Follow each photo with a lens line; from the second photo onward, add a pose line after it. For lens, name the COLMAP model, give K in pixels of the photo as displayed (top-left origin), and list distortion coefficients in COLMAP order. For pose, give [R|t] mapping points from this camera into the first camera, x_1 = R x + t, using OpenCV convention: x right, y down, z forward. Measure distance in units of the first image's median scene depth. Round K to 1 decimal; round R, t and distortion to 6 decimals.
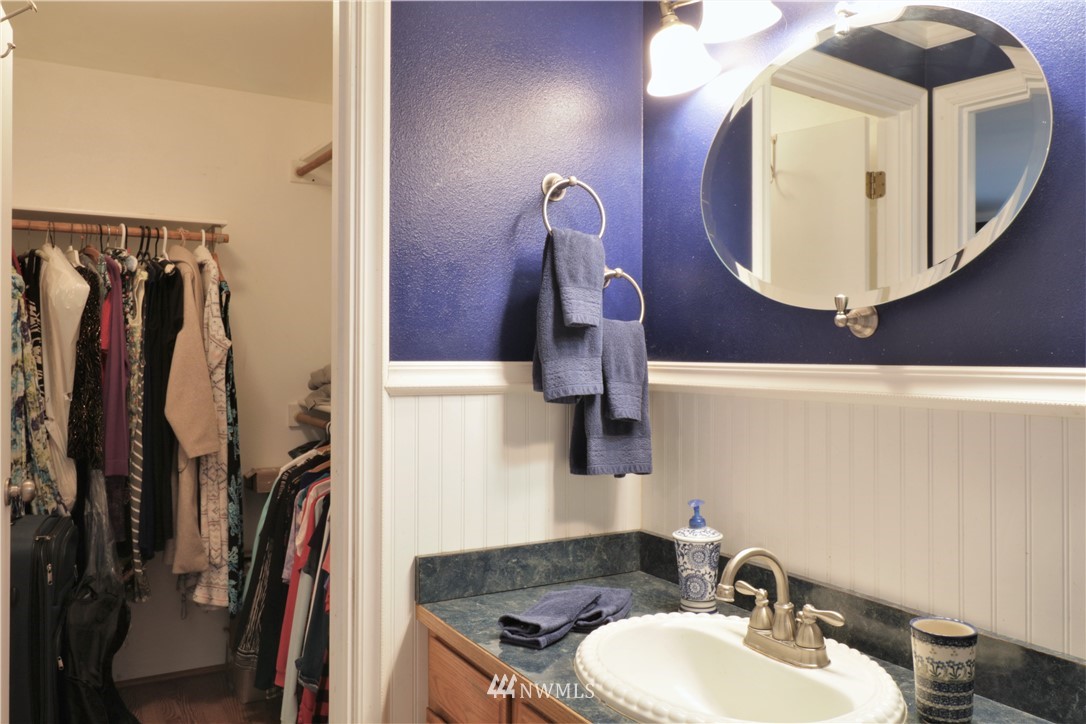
lens RADIAL K [[895.1, 0, 543.7], [0, 895.1, 362.4], [0, 0, 1]] dist [0.008711, 0.000660]
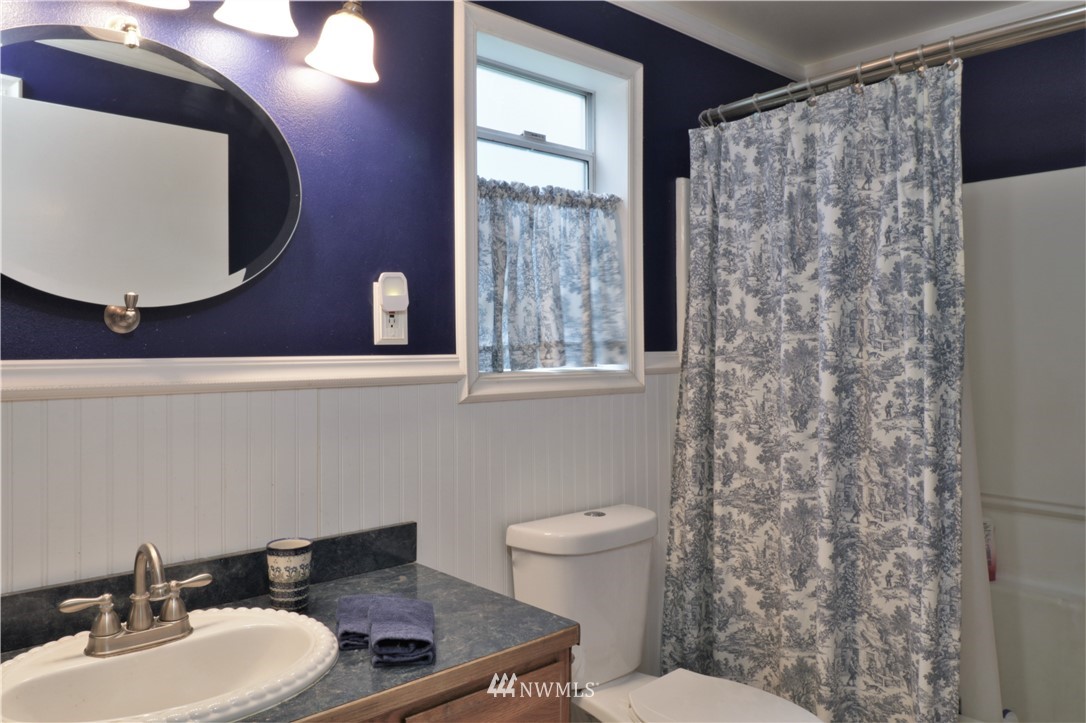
lens RADIAL K [[798.6, 0, 542.7], [0, 798.6, 361.2], [0, 0, 1]] dist [-0.002511, -0.001032]
pose [[-0.213134, -0.017206, 0.976871, -0.713723], [0.005226, 0.999811, 0.018750, -0.009549], [-0.977009, 0.009102, -0.213004, 0.747663]]
